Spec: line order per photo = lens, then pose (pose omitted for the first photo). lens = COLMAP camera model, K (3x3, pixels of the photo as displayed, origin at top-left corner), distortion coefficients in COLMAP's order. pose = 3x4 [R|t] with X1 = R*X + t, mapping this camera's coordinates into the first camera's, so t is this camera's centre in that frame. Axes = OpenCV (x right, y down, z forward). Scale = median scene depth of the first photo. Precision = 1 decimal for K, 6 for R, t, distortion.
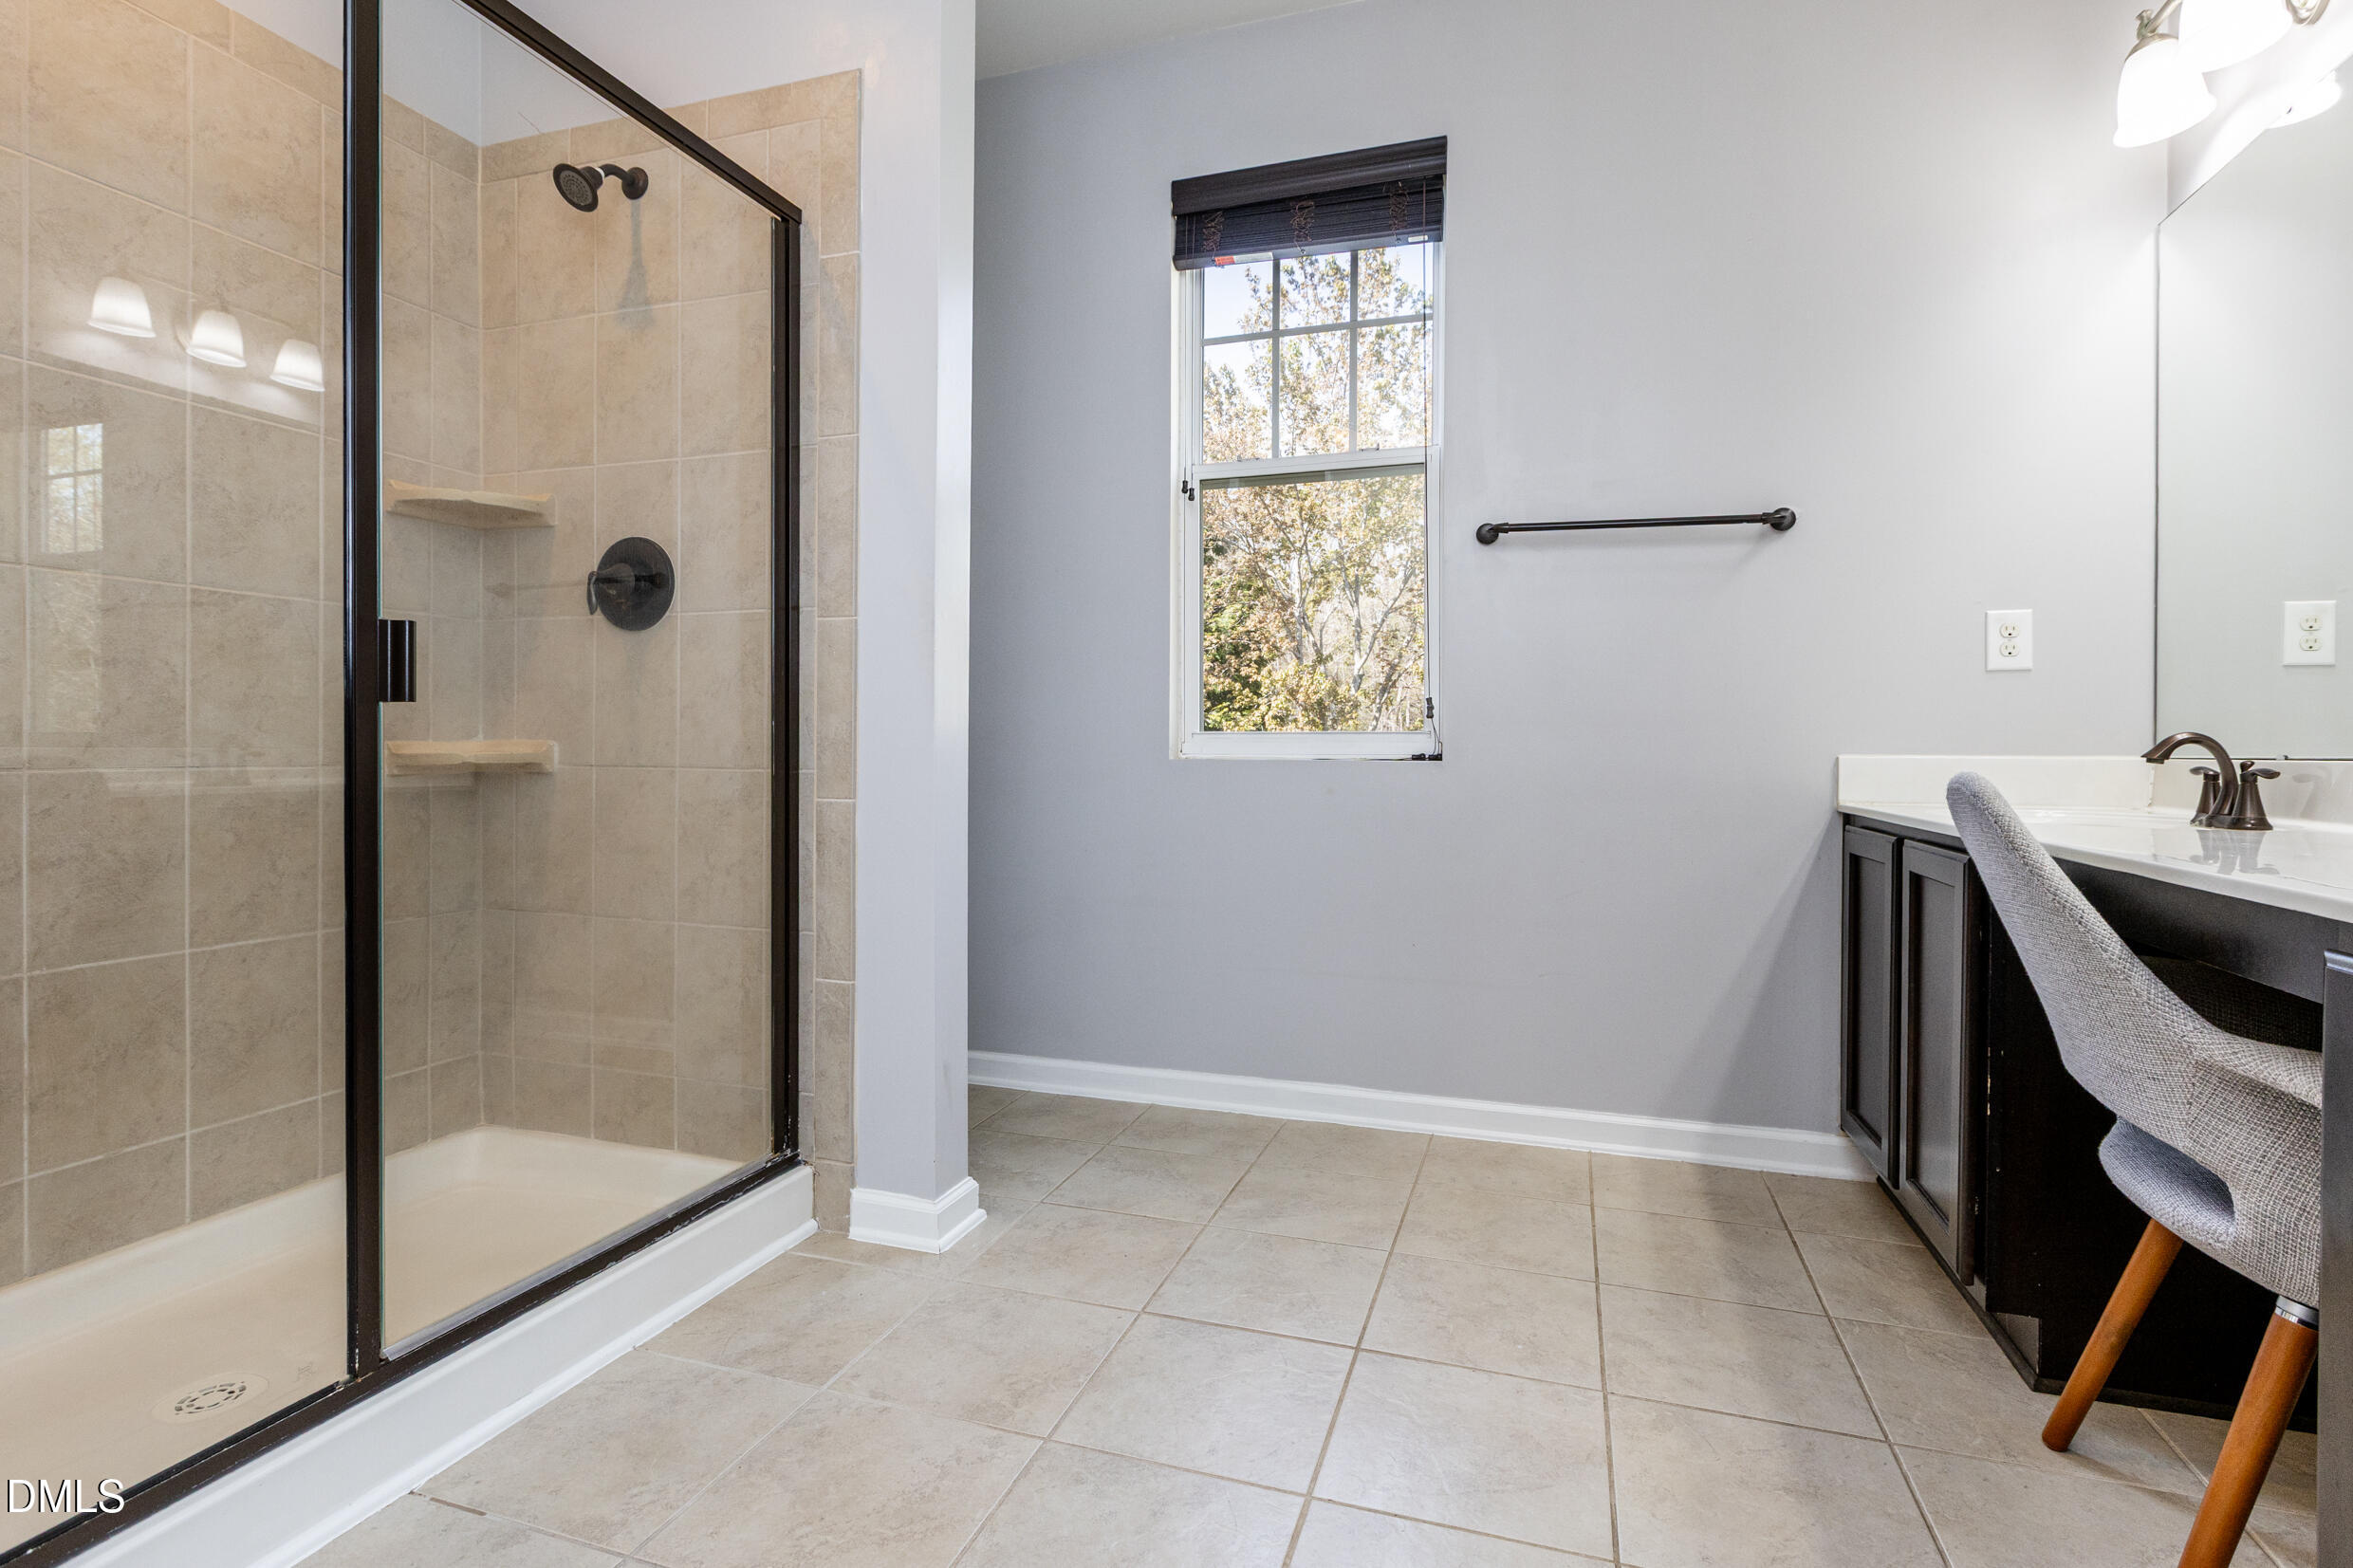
lens RADIAL K [[1140.2, 0, 1269.6], [0, 1140.2, 789.5], [0, 0, 1]] dist [-0.001830, -0.000801]
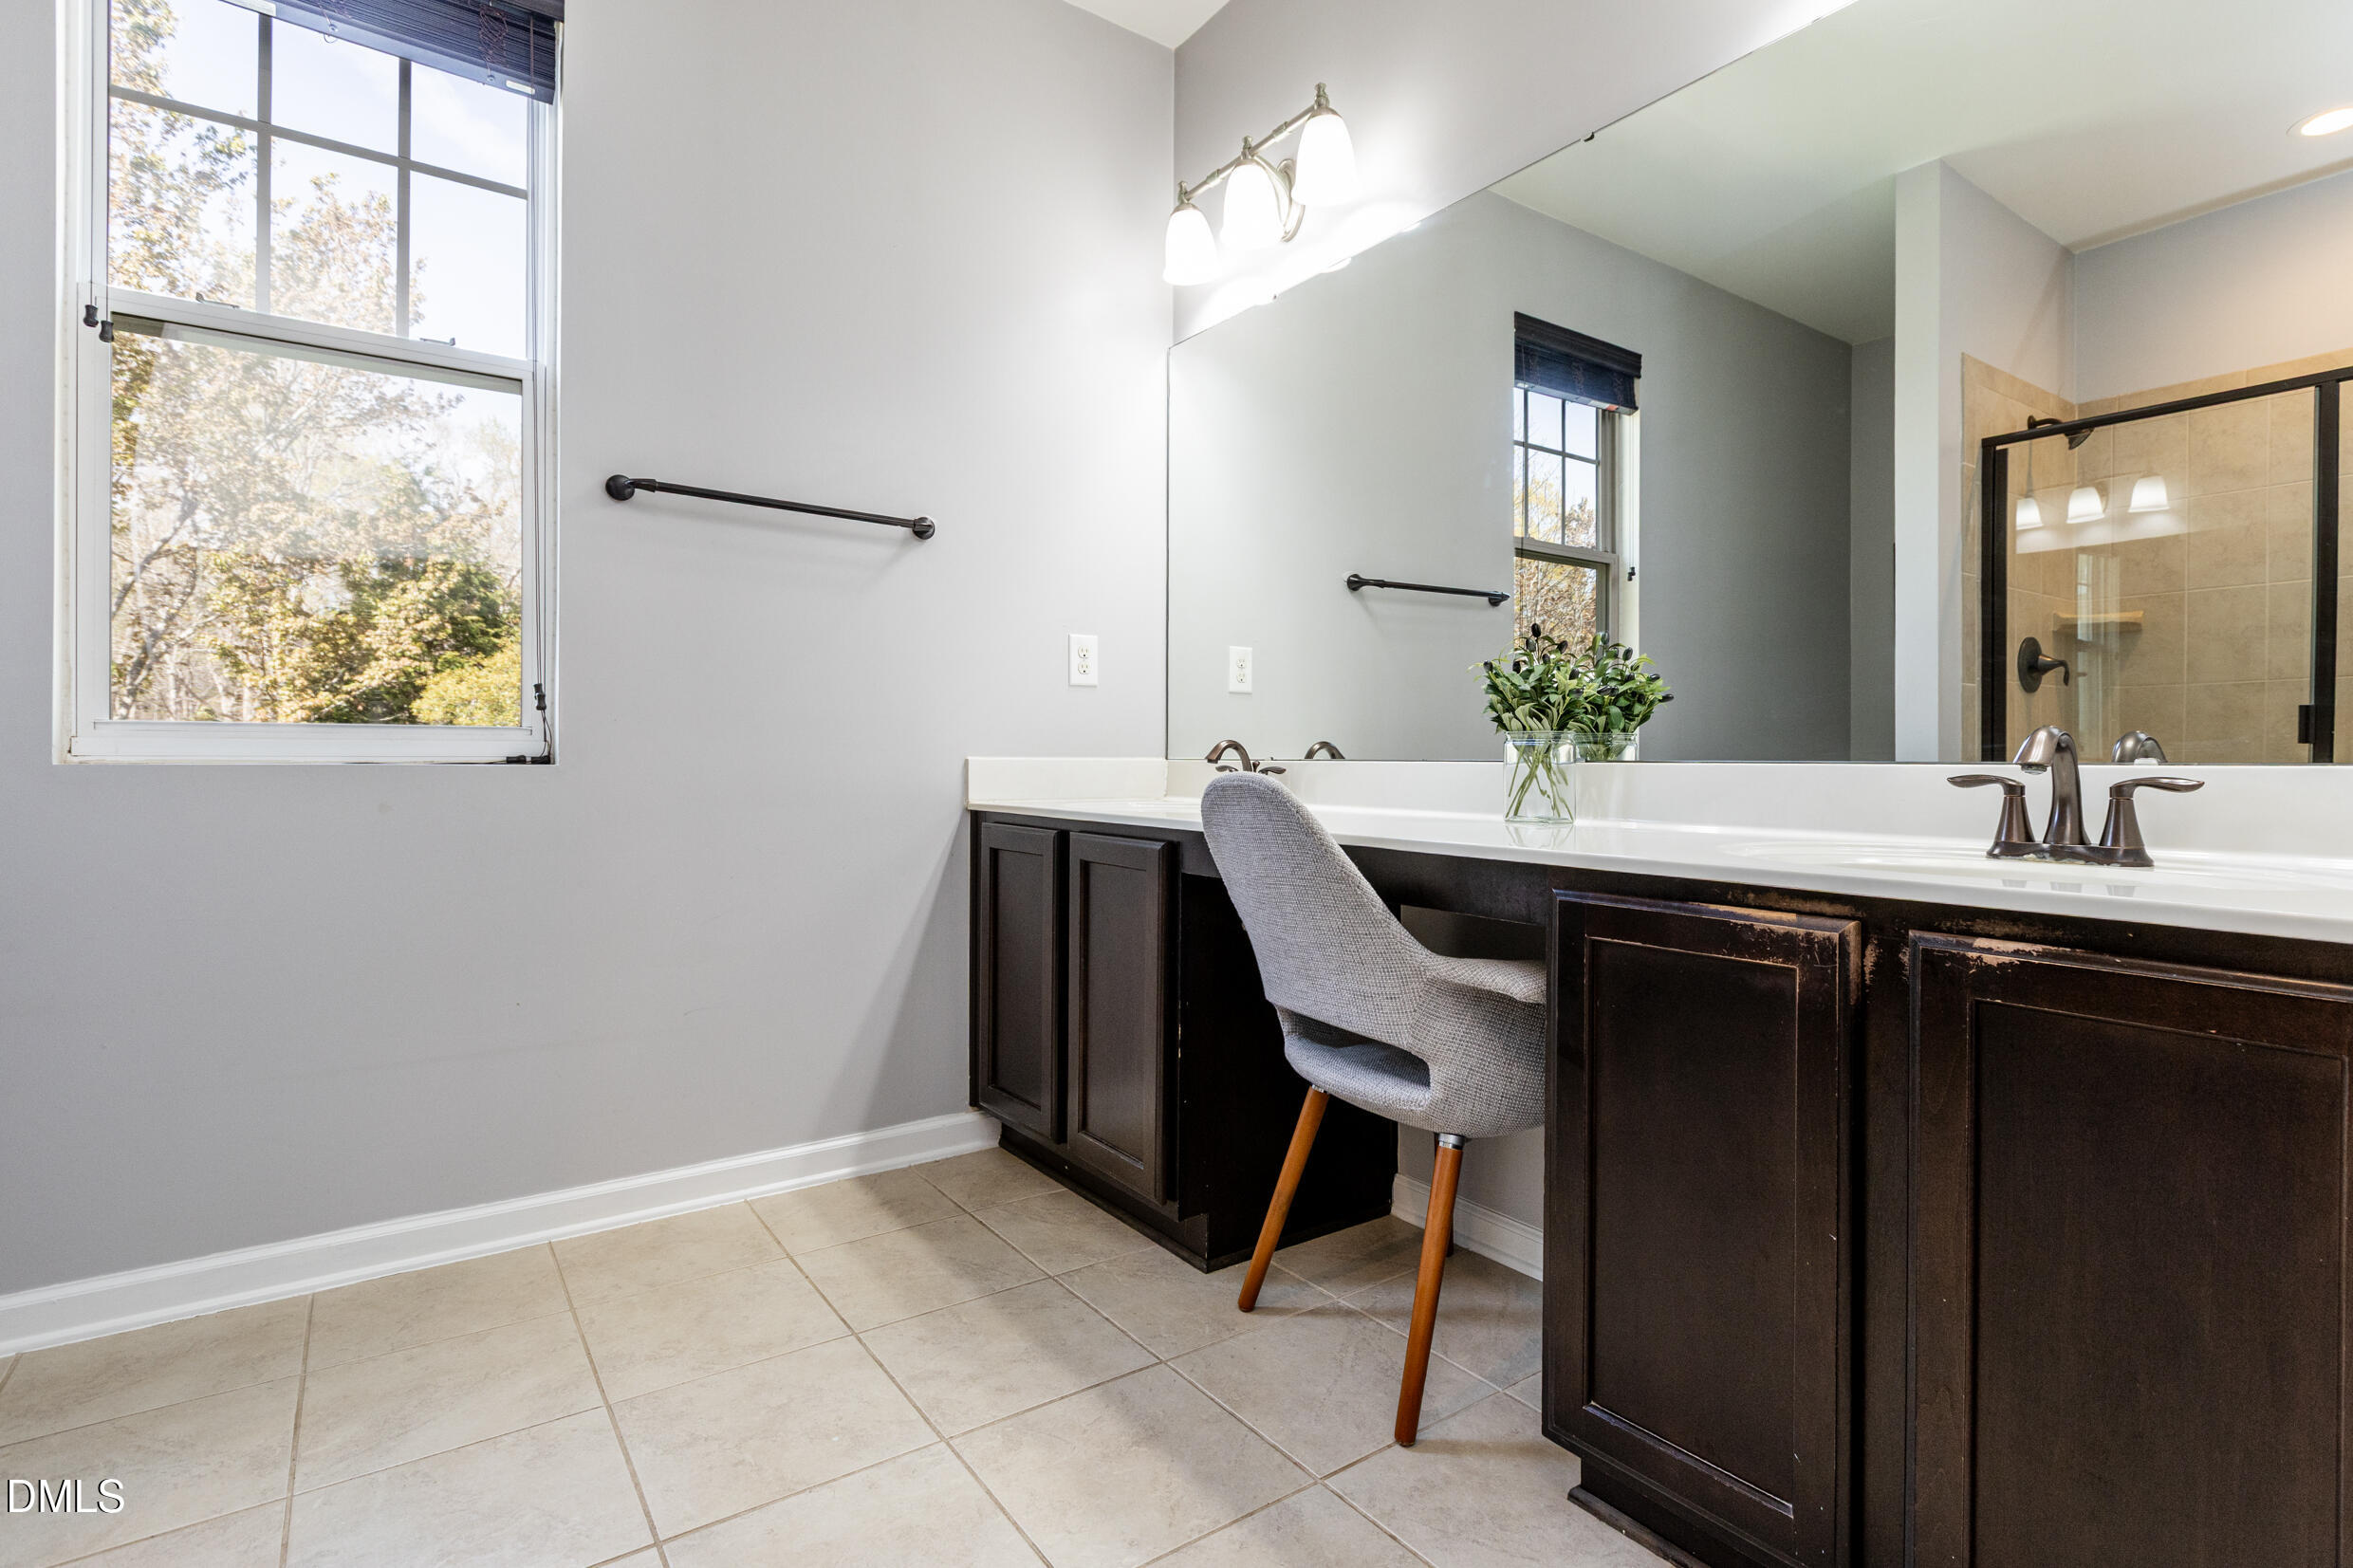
lens RADIAL K [[1131.1, 0, 1176.5], [0, 1131.1, 784.0], [0, 0, 1]] dist [-0.003874, -0.001070]
pose [[0.604853, -0.019586, 0.796096, -0.234464], [0.023808, 0.999695, 0.006506, -0.007274], [-0.795981, 0.015018, 0.605135, 0.208099]]
